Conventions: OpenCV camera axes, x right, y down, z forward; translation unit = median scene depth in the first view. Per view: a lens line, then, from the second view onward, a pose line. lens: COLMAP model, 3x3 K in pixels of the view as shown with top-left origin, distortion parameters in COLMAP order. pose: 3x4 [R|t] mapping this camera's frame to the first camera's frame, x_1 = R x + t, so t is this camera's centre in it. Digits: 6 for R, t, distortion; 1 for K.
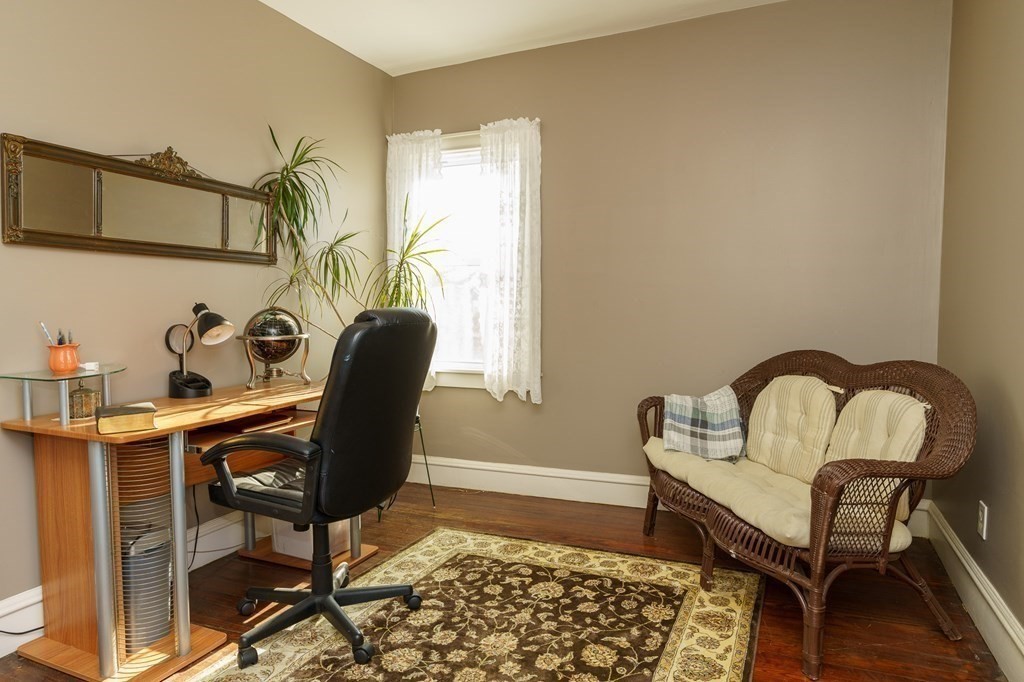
lens RADIAL K [[622.8, 0, 512.0], [0, 622.8, 341.0], [0, 0, 1]] dist [0.000987, 0.000108]
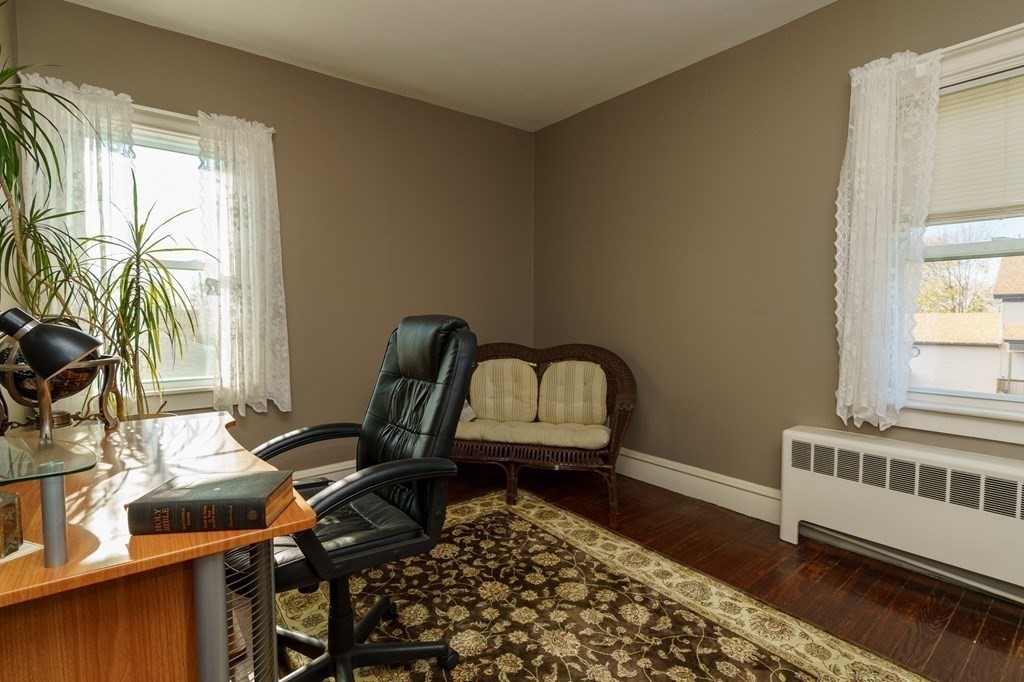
lens RADIAL K [[500.5, 0, 512.0], [0, 500.5, 341.0], [0, 0, 1]] dist [-0.003882, -0.000525]
pose [[0.463805, -0.045072, 0.884790, -0.763459], [0.050167, 0.998439, 0.024565, -0.023696], [-0.884516, 0.032994, 0.465342, 0.444386]]
